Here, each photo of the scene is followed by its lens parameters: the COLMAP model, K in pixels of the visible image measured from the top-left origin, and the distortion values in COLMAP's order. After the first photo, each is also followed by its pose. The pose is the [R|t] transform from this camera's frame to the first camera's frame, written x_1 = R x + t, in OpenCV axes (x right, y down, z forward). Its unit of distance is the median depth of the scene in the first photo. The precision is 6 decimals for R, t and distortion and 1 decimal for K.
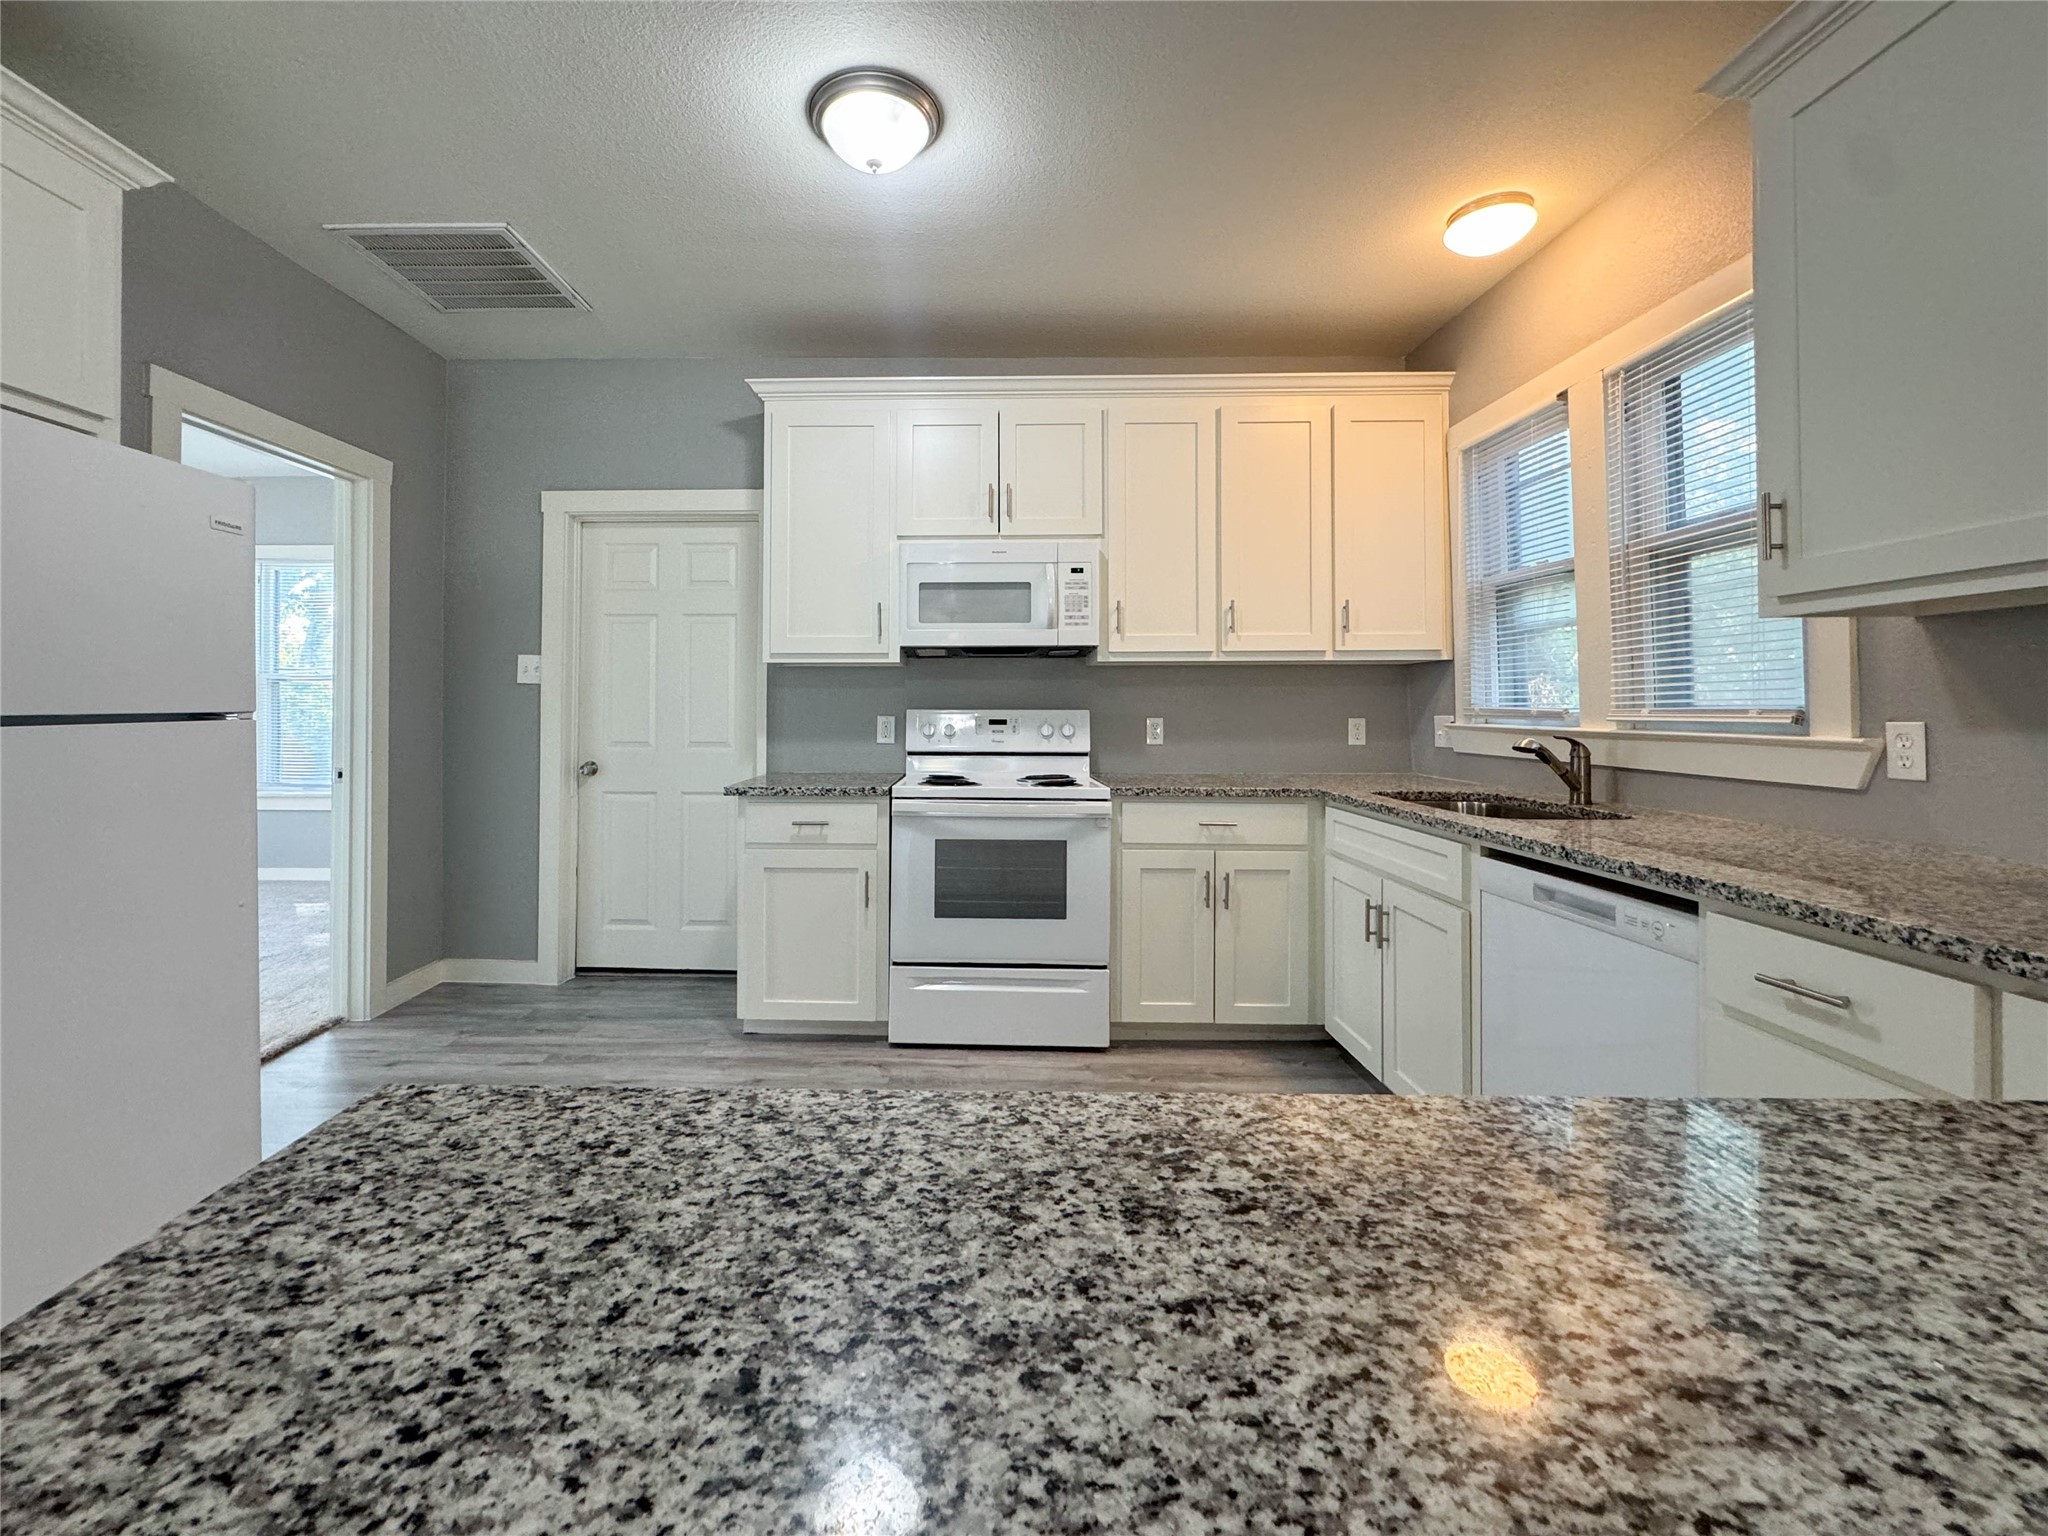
lens RADIAL K [[820.6, 0, 961.8], [0, 820.6, 704.6], [0, 0, 1]] dist [-0.001529, -0.000098]
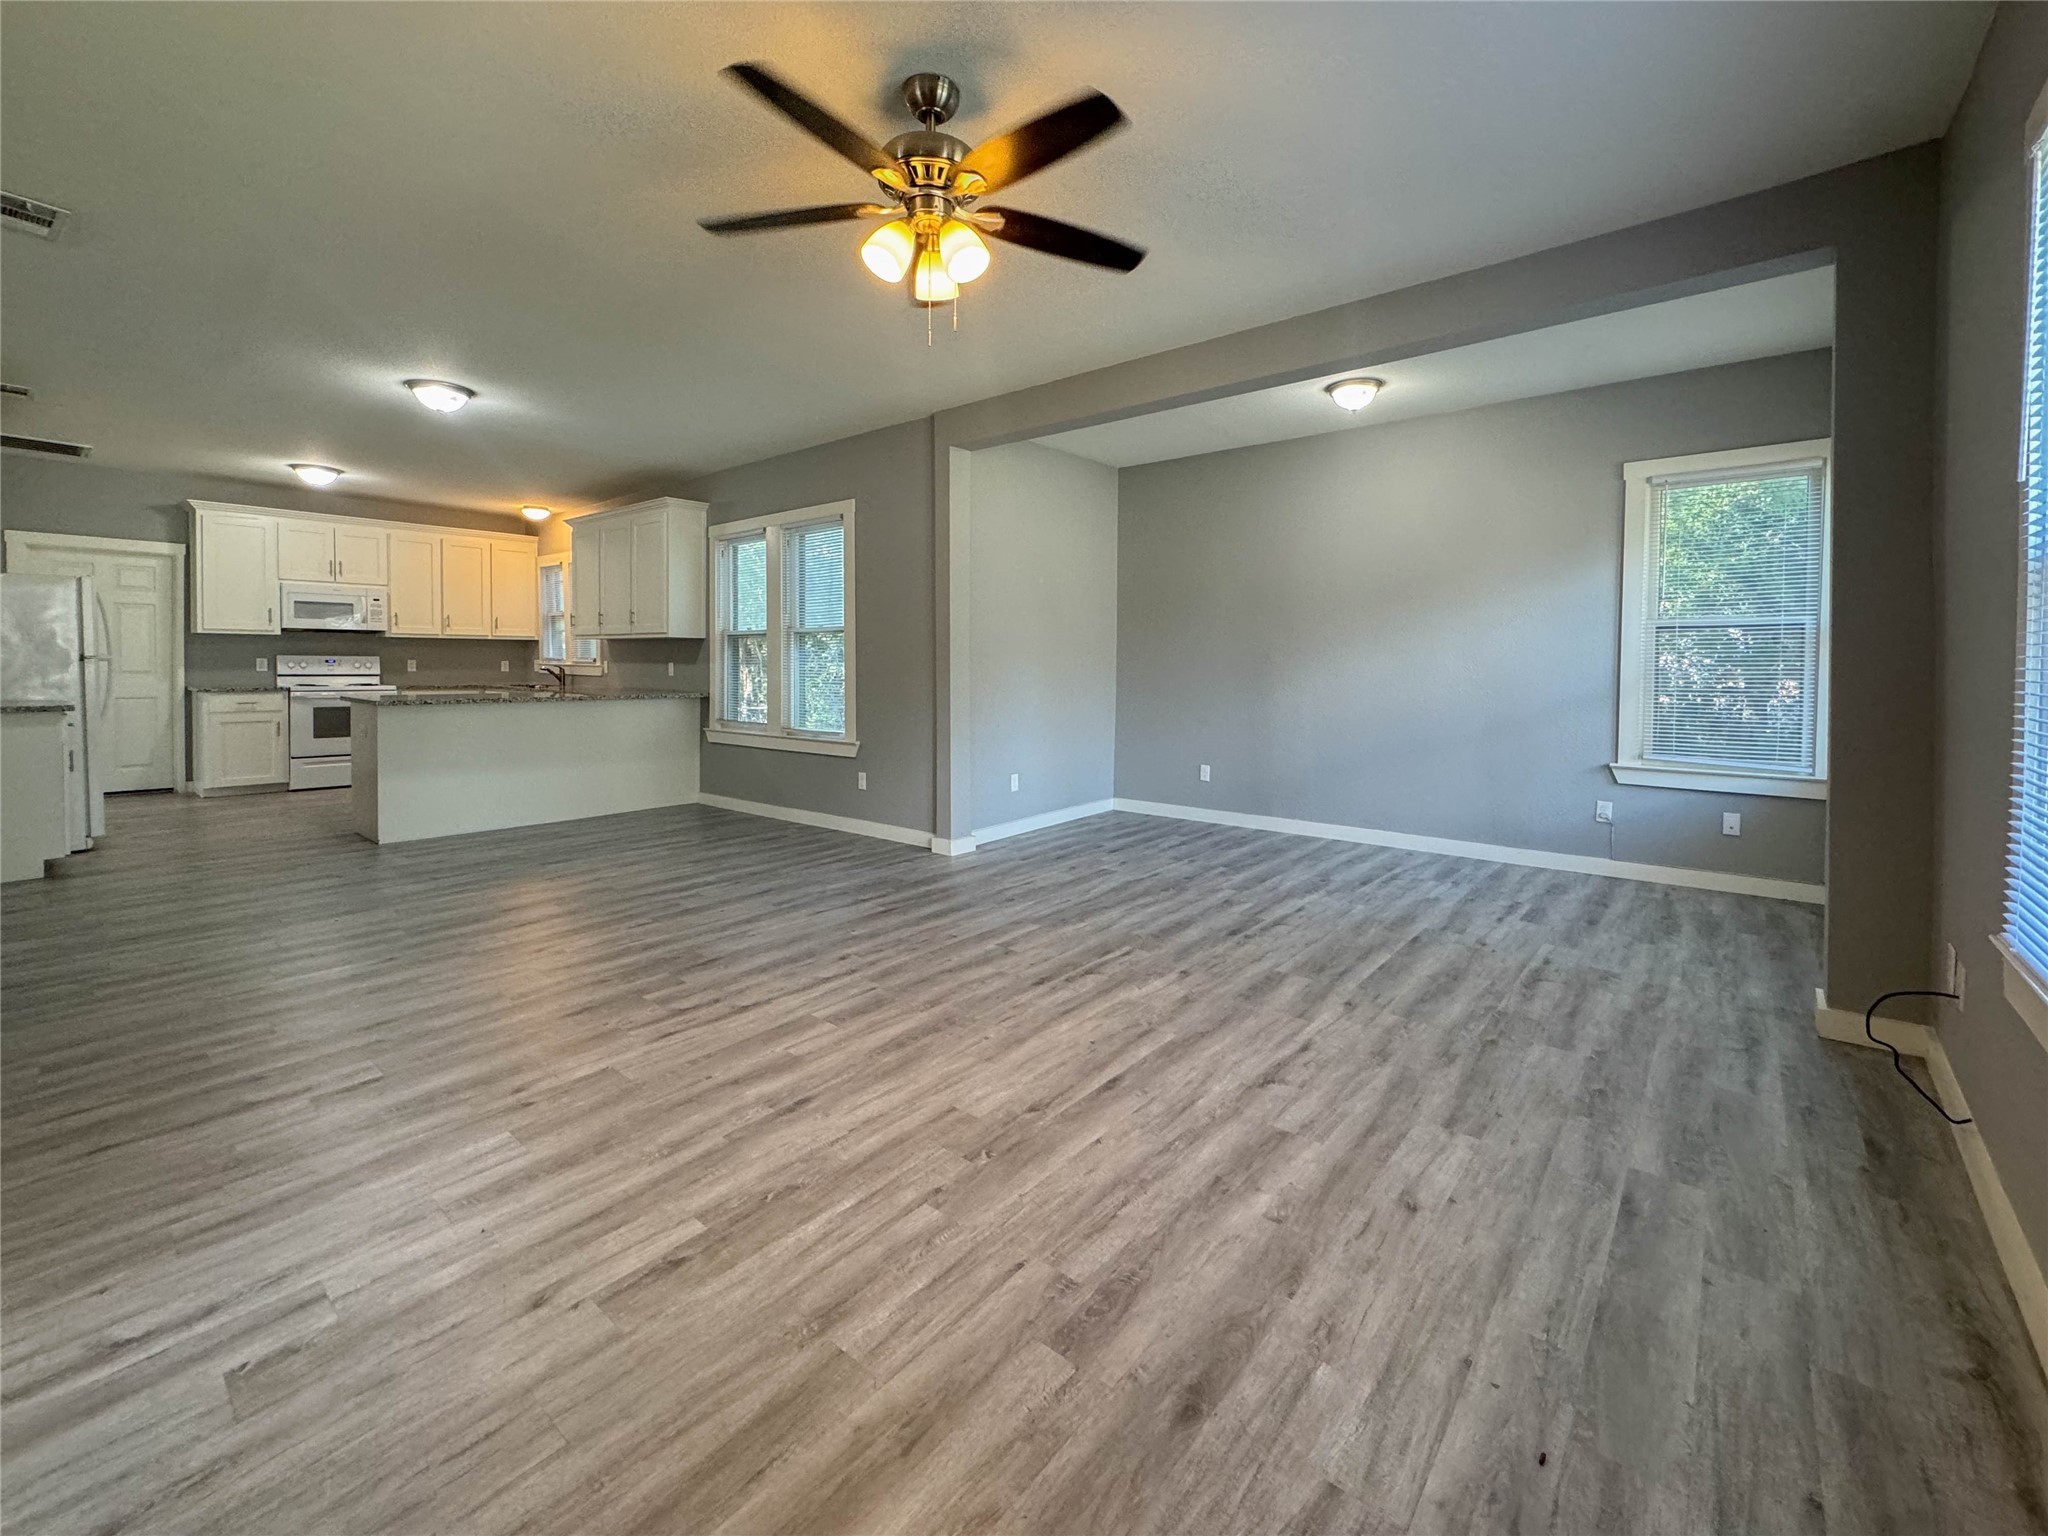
lens RADIAL K [[1268.9, 0, 1251.1], [0, 1268.9, 711.7], [0, 0, 1]] dist [-0.000378, -0.001372]
pose [[0.679724, -0.022534, 0.733122, -0.915443], [-0.012580, 0.999023, 0.042371, -0.022871], [-0.733360, -0.038024, 0.678776, -3.698182]]
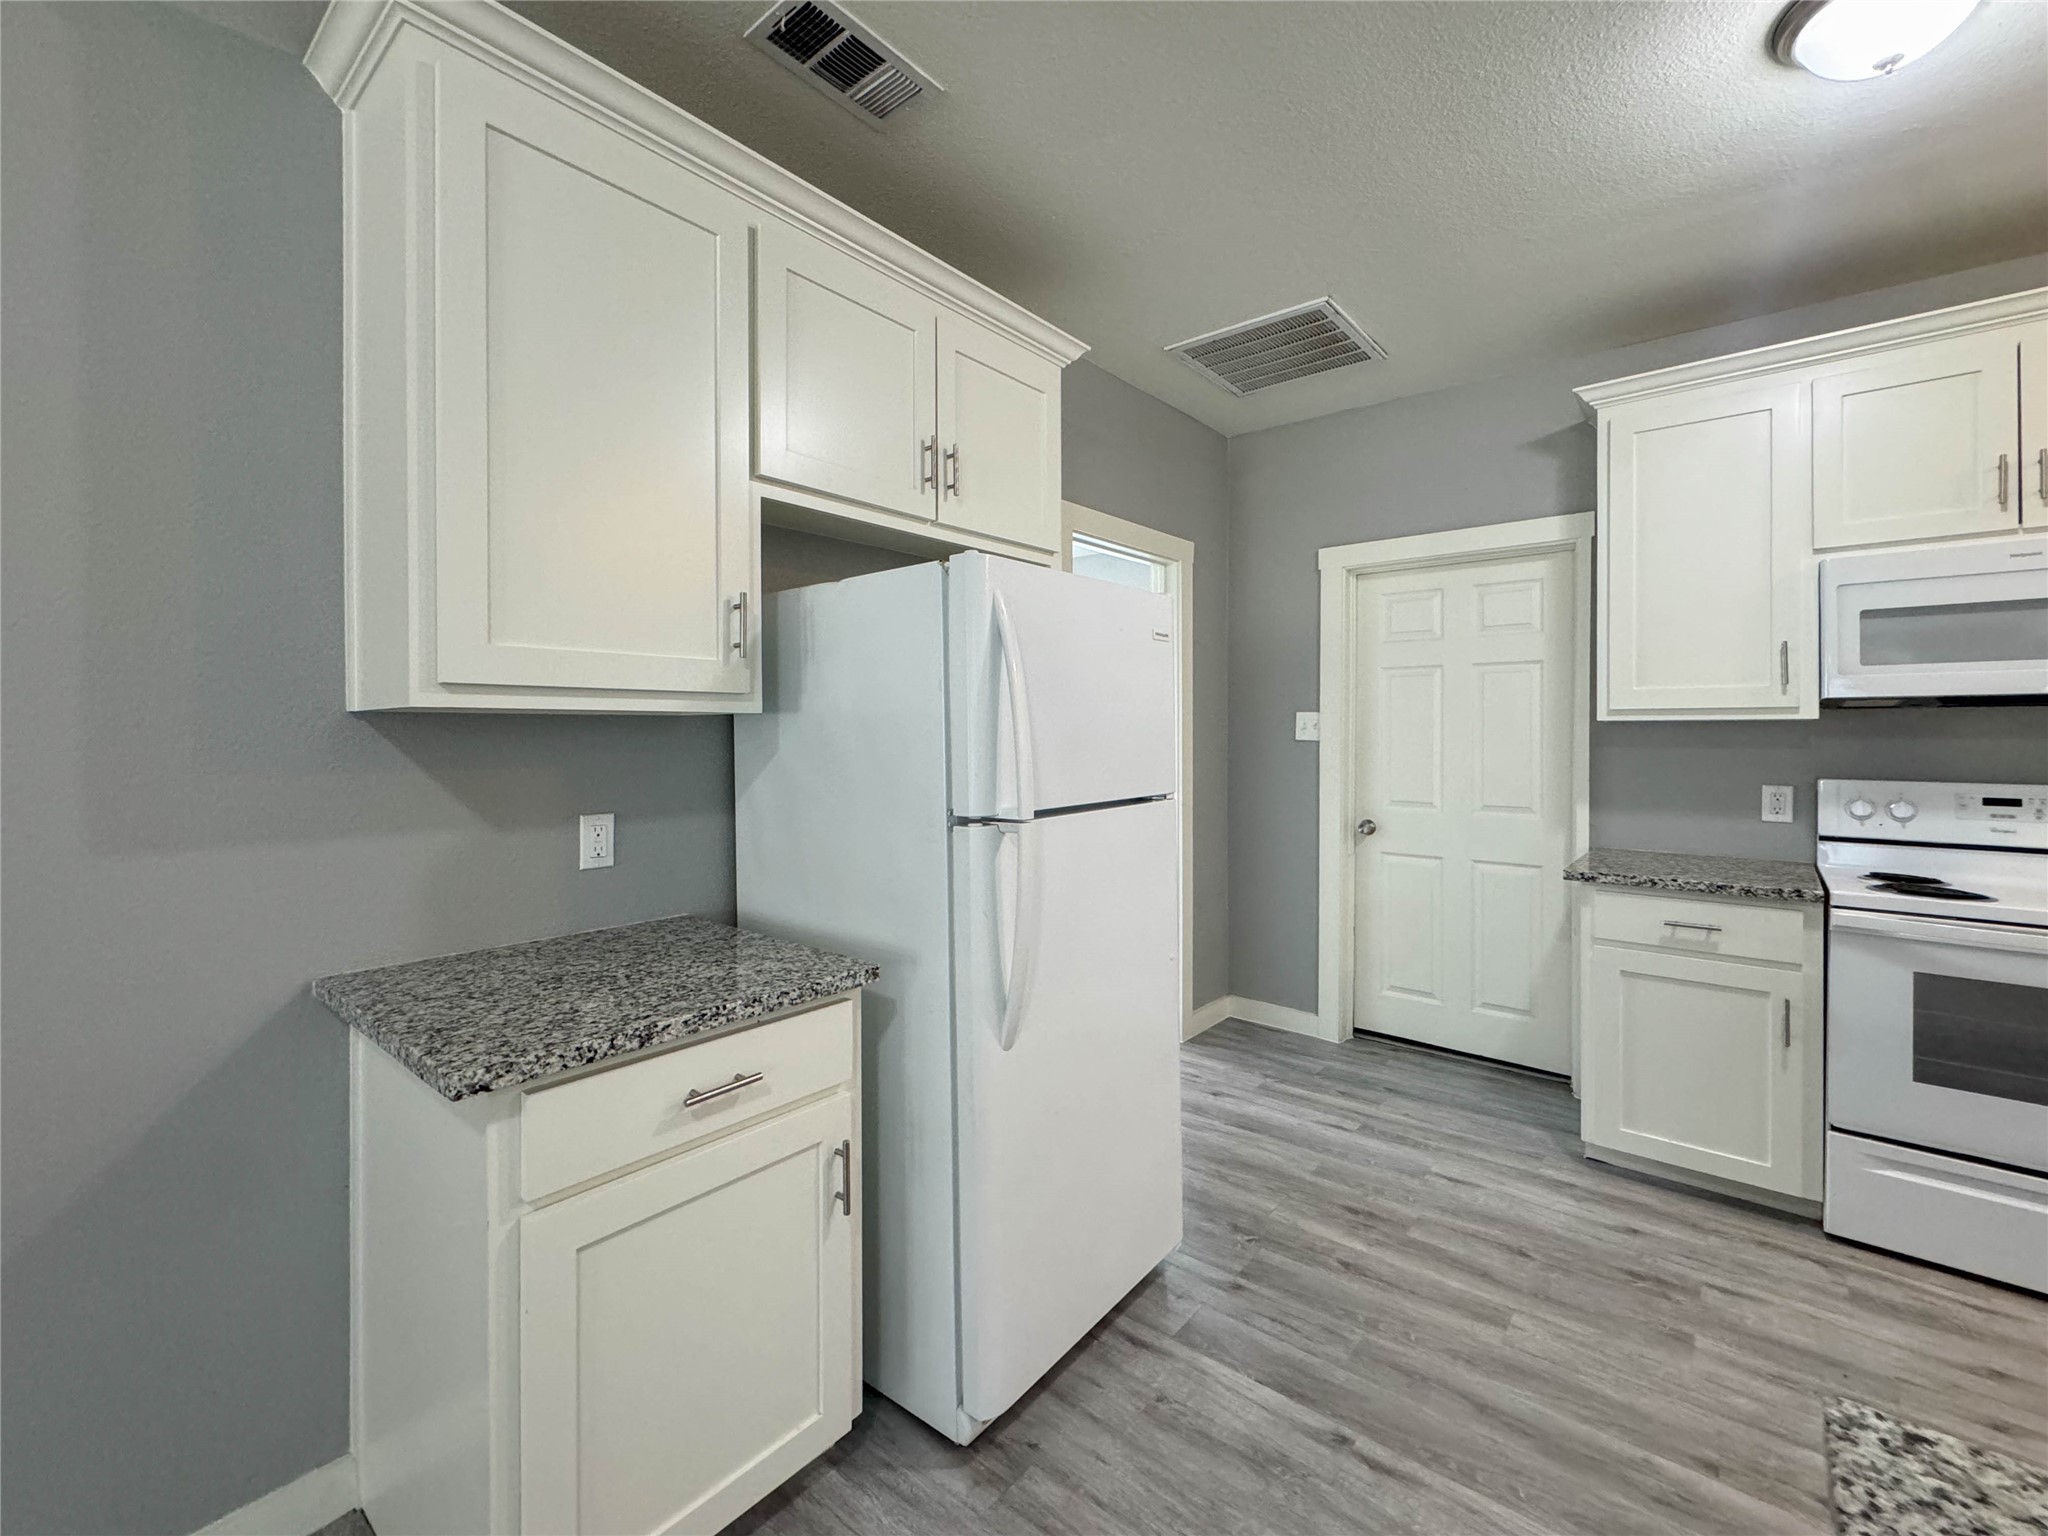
lens RADIAL K [[860.1, 0, 1061.0], [0, 860.1, 739.1], [0, 0, 1]] dist [-0.000580, 0.000204]
pose [[0.795600, -0.003051, -0.605815, -0.167065], [0.009425, 0.999929, 0.007342, -0.050422], [0.605749, -0.011551, 0.795572, -0.041907]]
